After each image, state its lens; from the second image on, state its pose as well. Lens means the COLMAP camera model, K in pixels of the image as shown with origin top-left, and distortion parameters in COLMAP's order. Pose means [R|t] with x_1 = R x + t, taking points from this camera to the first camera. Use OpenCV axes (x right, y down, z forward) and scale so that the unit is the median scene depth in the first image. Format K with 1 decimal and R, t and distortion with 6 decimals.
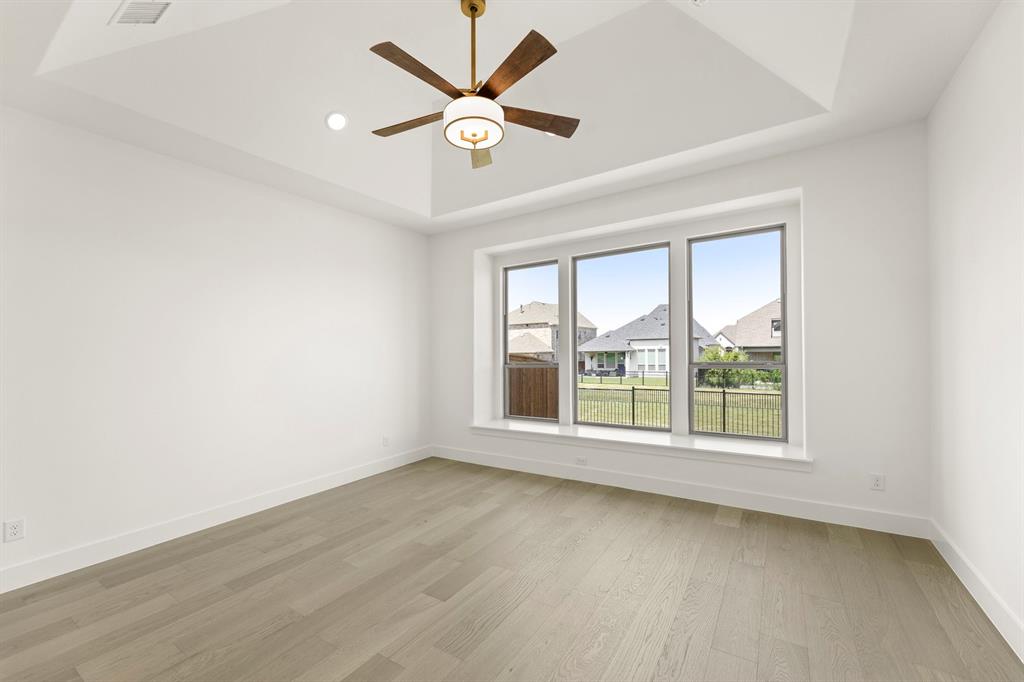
lens RADIAL K [[414.7, 0, 512.8], [0, 414.7, 345.6], [0, 0, 1]] dist [0.002110, 0.000089]
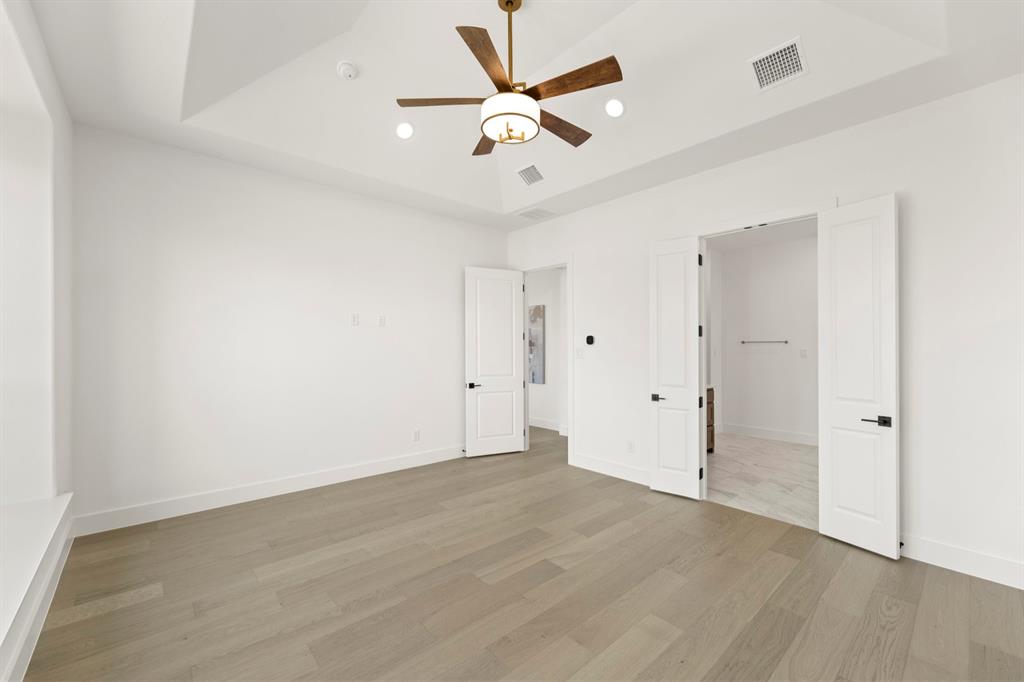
lens RADIAL K [[414.7, 0, 511.6], [0, 414.7, 344.7], [0, 0, 1]] dist [0.002110, 0.000089]
pose [[-0.965830, 0.016728, 0.258638, -0.300479], [0.012802, 0.999776, -0.016857, 0.026874], [-0.258862, -0.012970, -0.965827, 1.684122]]
